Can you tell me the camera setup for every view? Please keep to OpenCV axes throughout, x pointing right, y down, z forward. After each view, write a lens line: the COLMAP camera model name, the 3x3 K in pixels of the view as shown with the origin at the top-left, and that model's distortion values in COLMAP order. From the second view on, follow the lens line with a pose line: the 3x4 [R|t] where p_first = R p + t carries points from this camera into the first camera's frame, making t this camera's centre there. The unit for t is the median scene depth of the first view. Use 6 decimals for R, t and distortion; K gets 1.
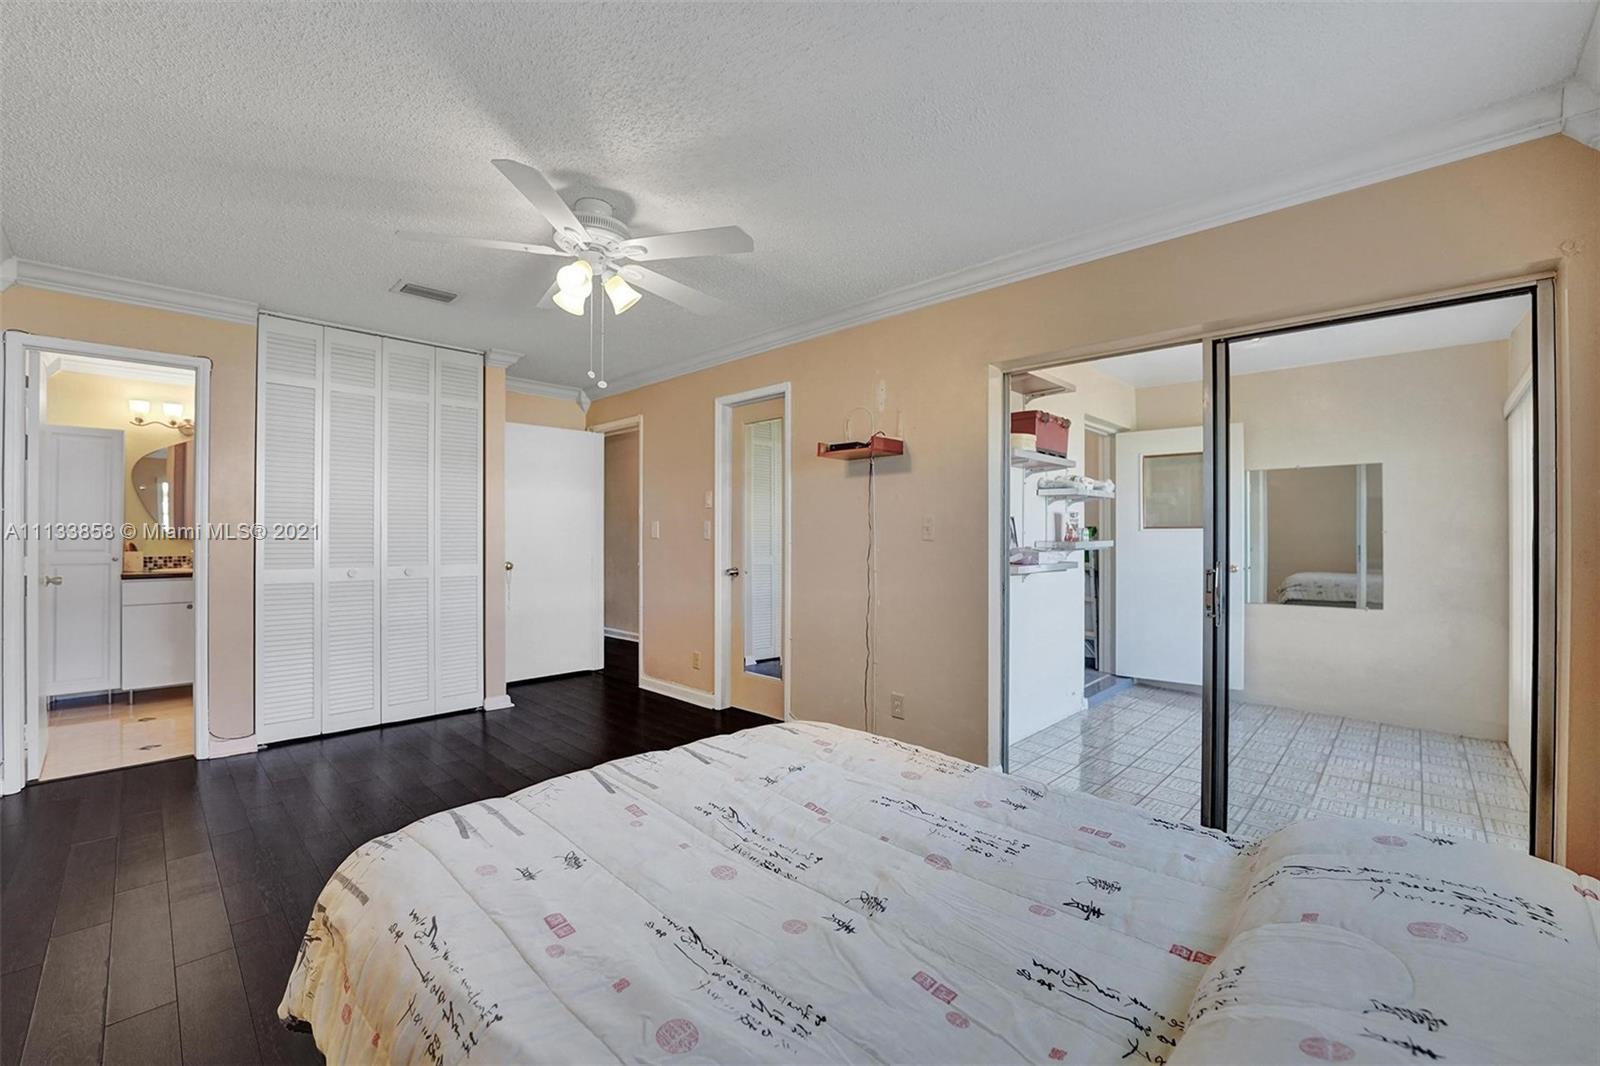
lens RADIAL K [[659.8, 0, 811.2], [0, 659.8, 533.0], [0, 0, 1]] dist [-0.022689, 0.002340]
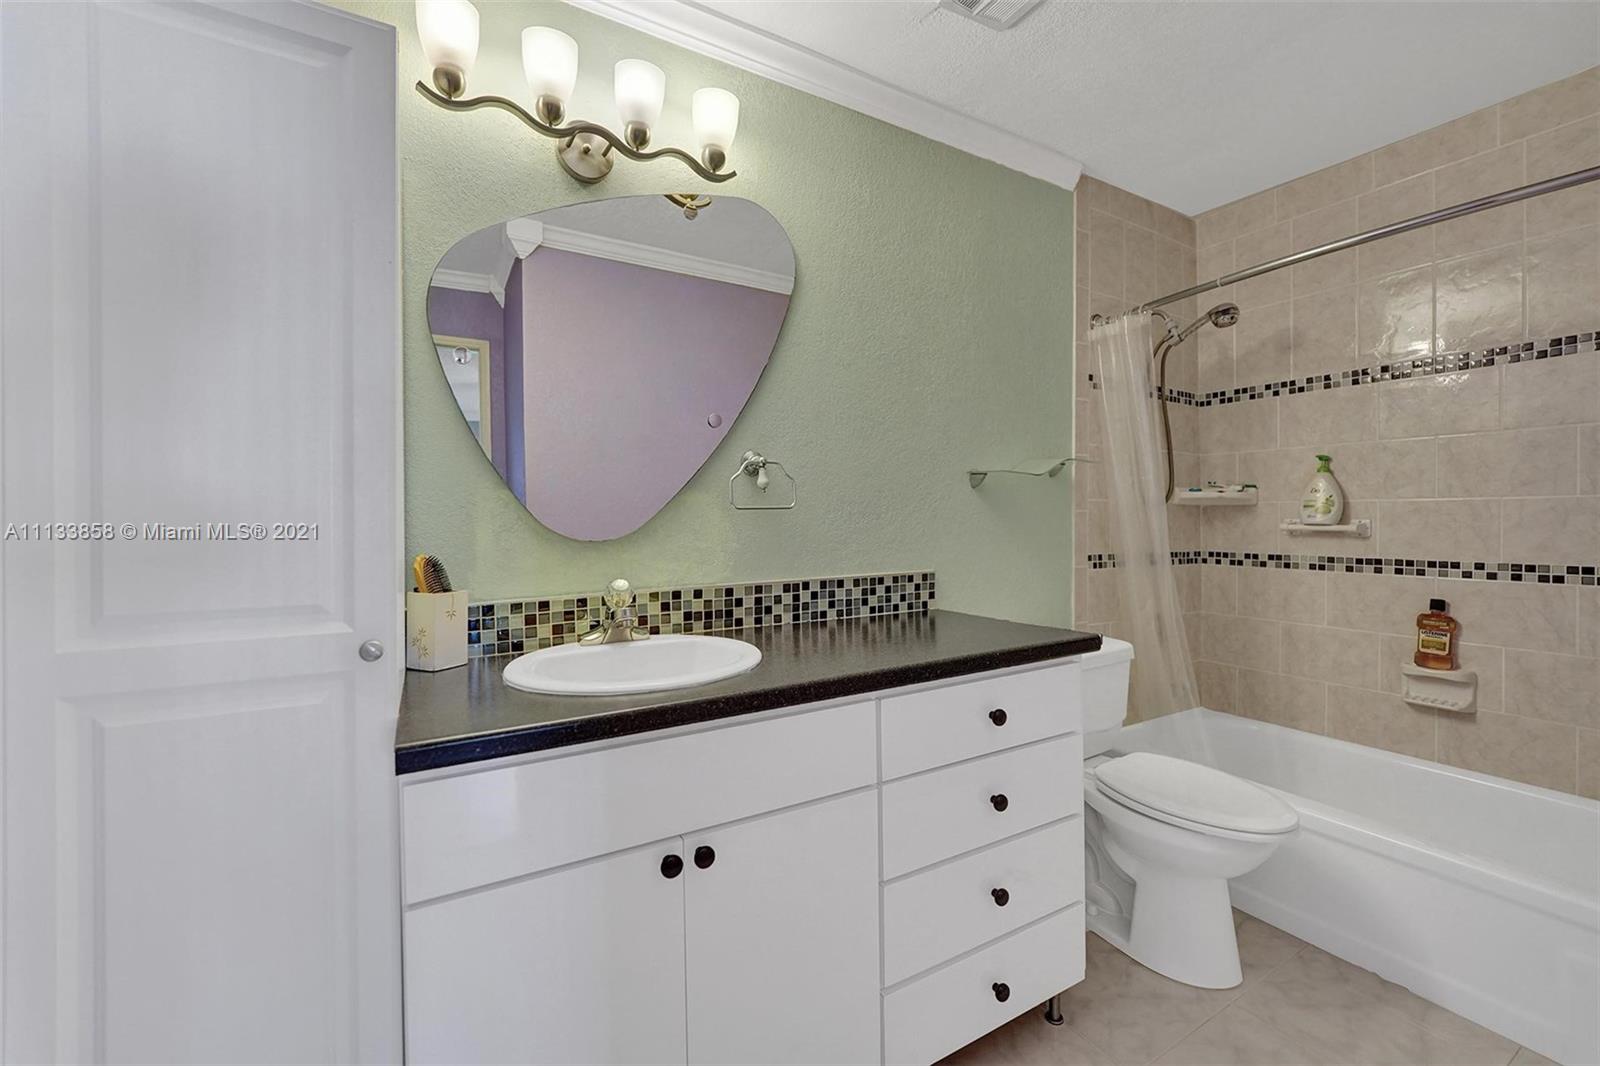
lens RADIAL K [[659.8, 0, 803.4], [0, 659.8, 532.4], [0, 0, 1]] dist [-0.022689, 0.002340]
pose [[0.959394, -0.013463, -0.281748, -0.818606], [0.017076, 0.999800, 0.010369, 0.004535], [0.281552, -0.014759, 0.959432, 0.773039]]
